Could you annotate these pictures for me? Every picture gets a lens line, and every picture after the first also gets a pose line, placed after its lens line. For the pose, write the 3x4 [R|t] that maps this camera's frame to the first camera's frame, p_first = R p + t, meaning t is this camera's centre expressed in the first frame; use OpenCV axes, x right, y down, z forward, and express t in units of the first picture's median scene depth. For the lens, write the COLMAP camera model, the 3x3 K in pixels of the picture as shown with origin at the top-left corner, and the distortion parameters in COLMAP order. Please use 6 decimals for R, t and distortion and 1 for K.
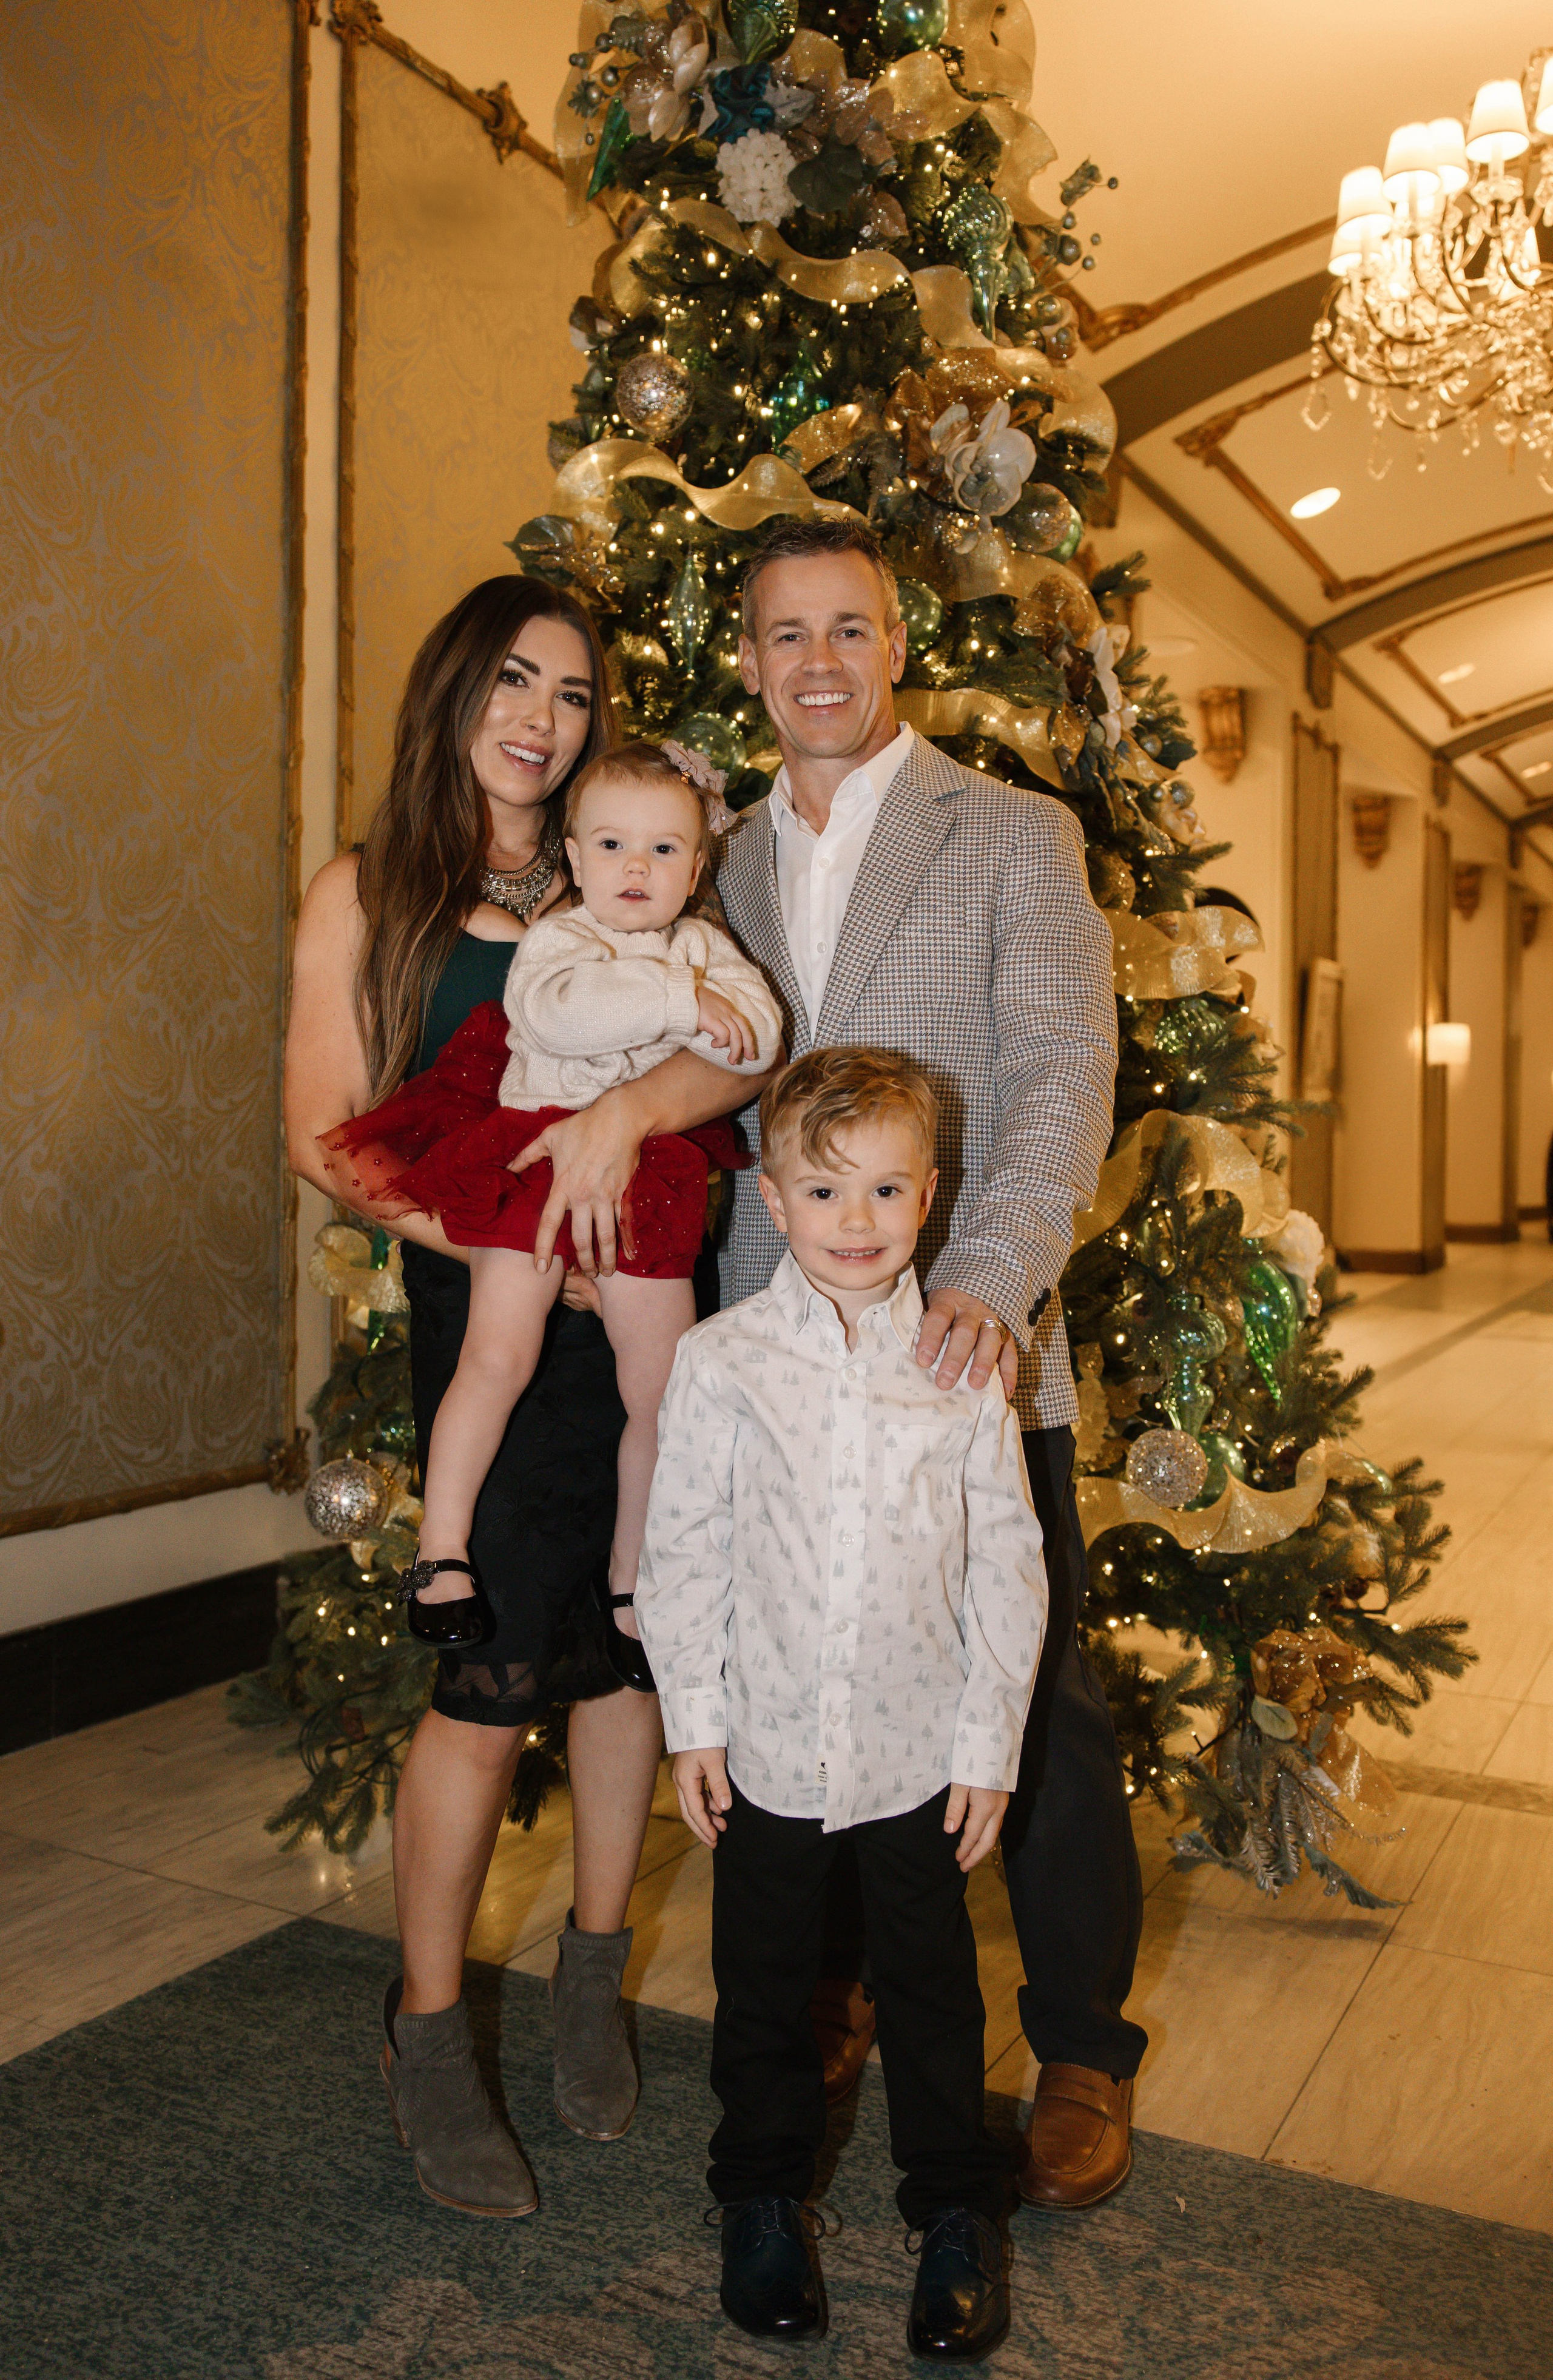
lens RADIAL K [[2040.3, 0, 764.1], [0, 2040.3, 1185.9], [0, 0, 1]] dist [-0.085464, 0.002951]
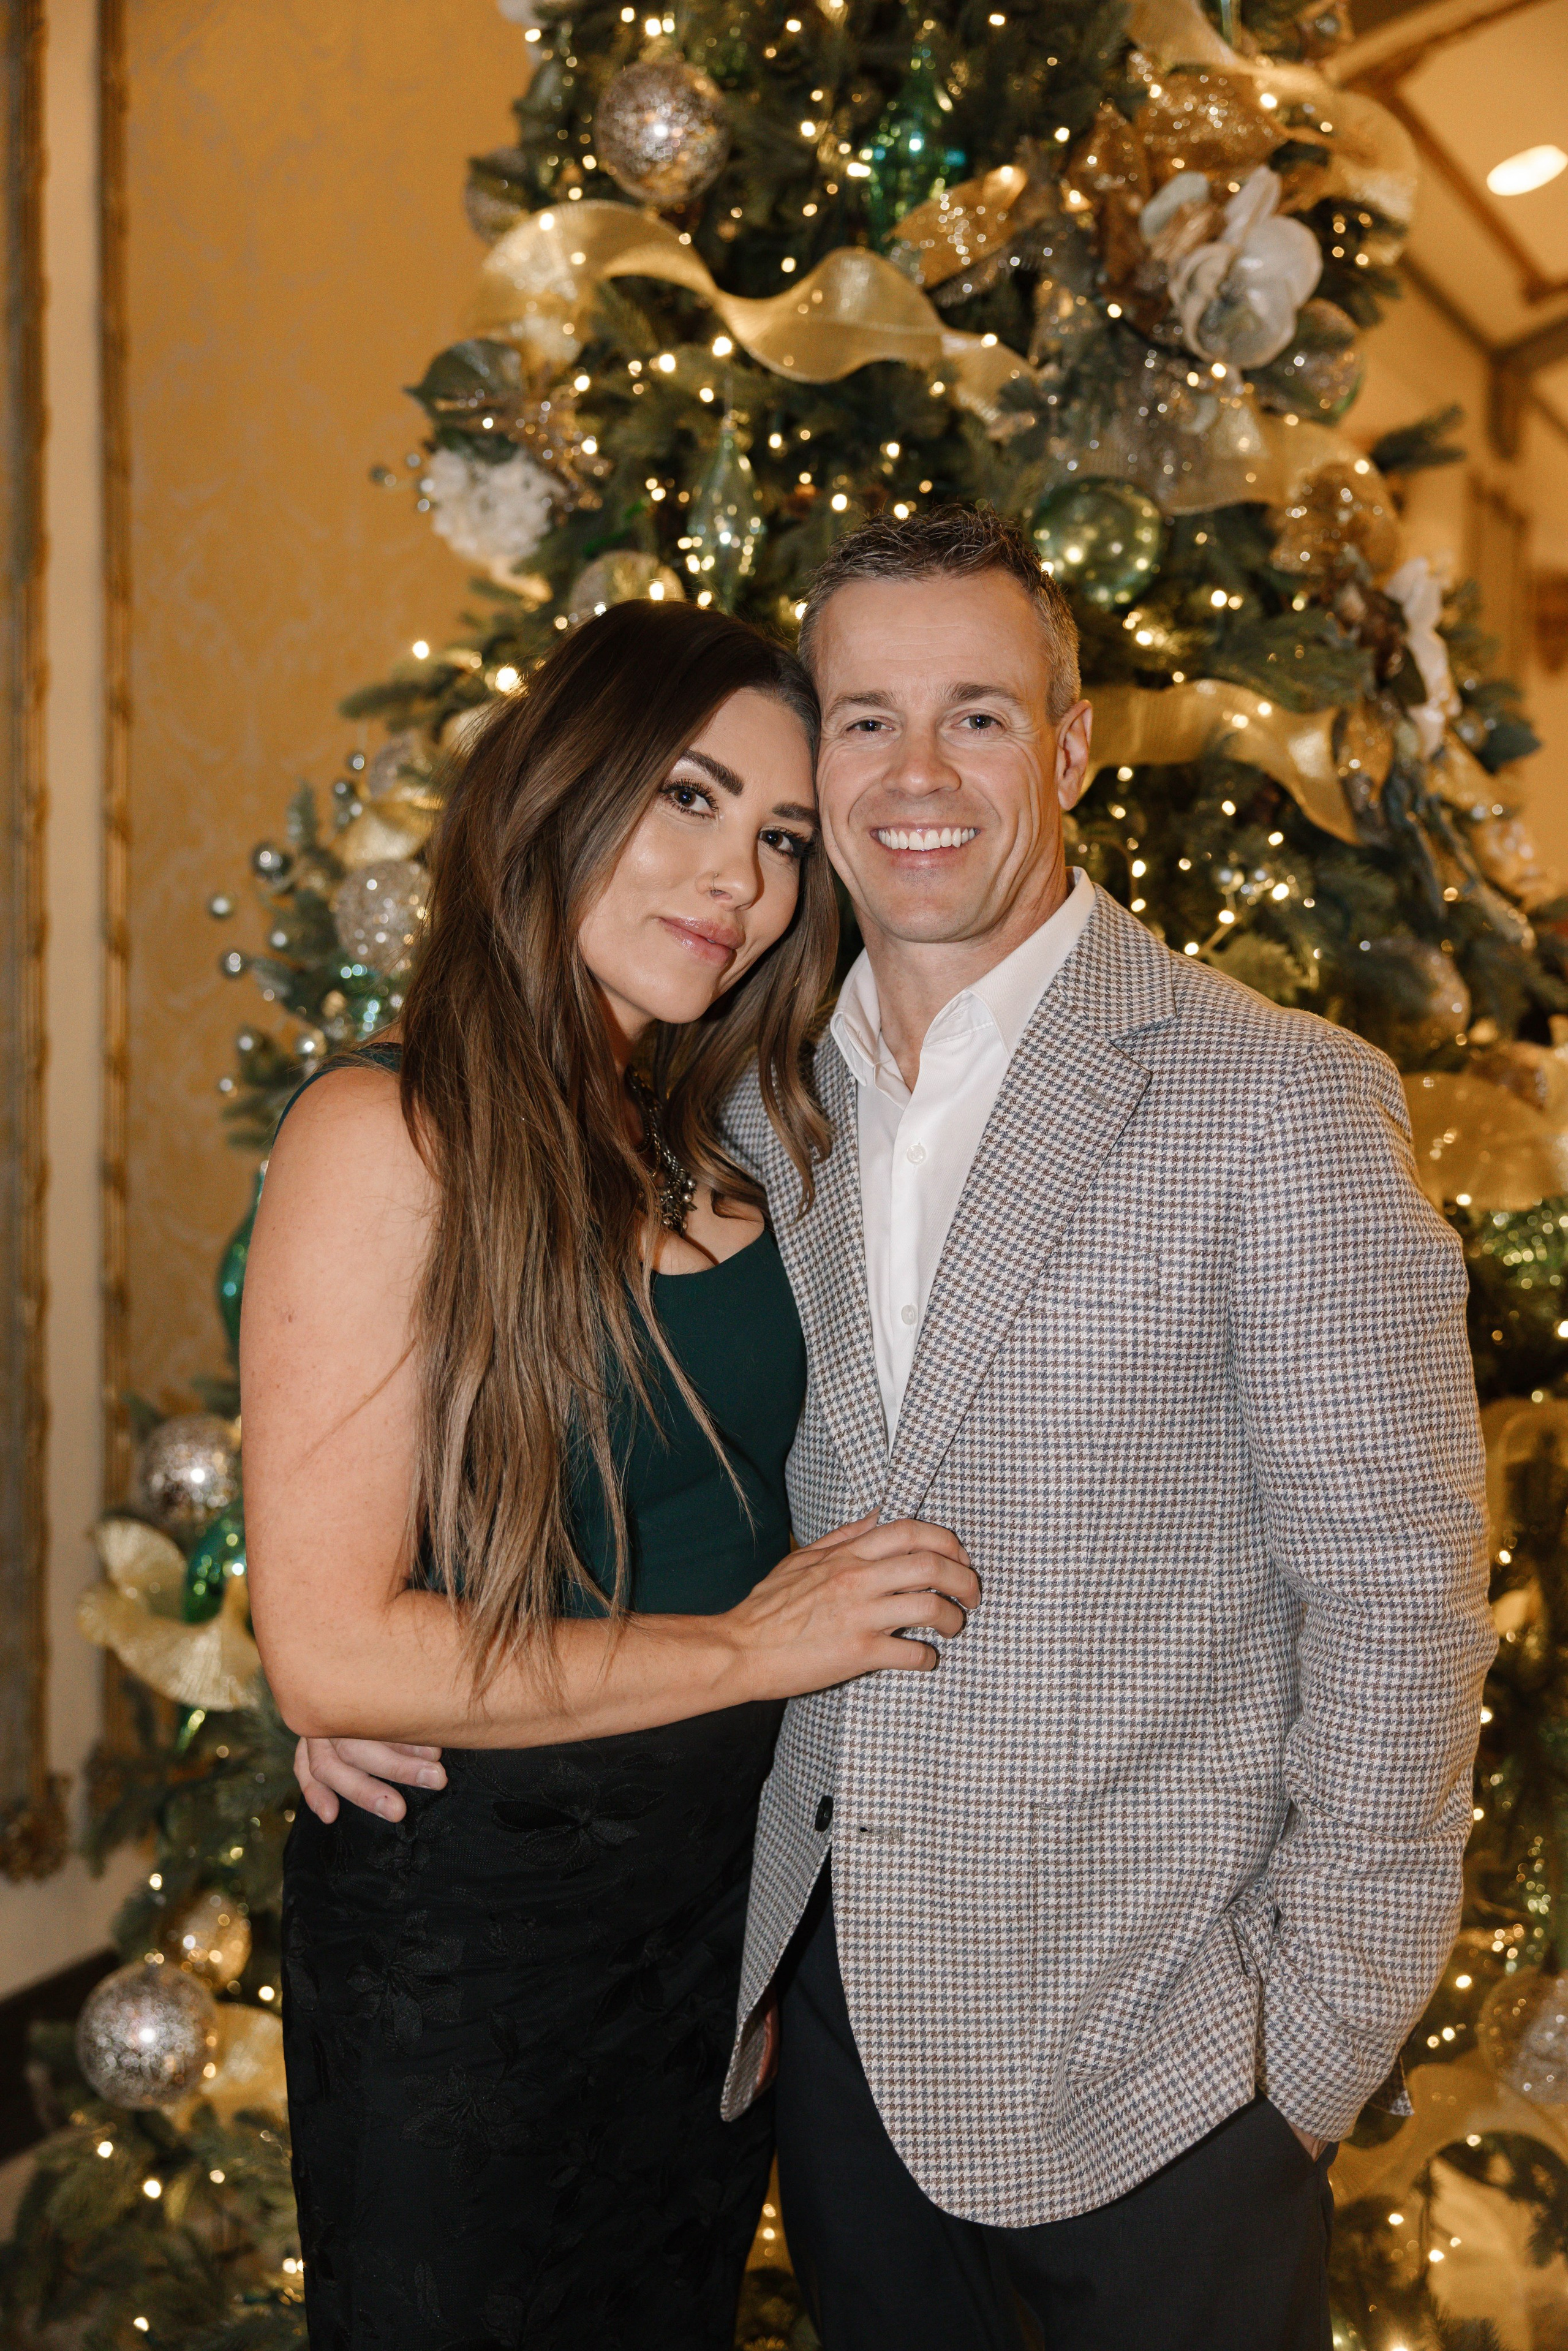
lens RADIAL K [[2758.5, 0, 791.8], [0, 2758.5, 1172.7], [0, 0, 1]] dist [-0.048164, 0.000000]
pose [[0.998518, 0.003836, 0.054281, -0.059687], [-0.006899, 0.998387, 0.056353, -0.139529], [-0.053977, -0.056644, 0.996934, 0.194697]]
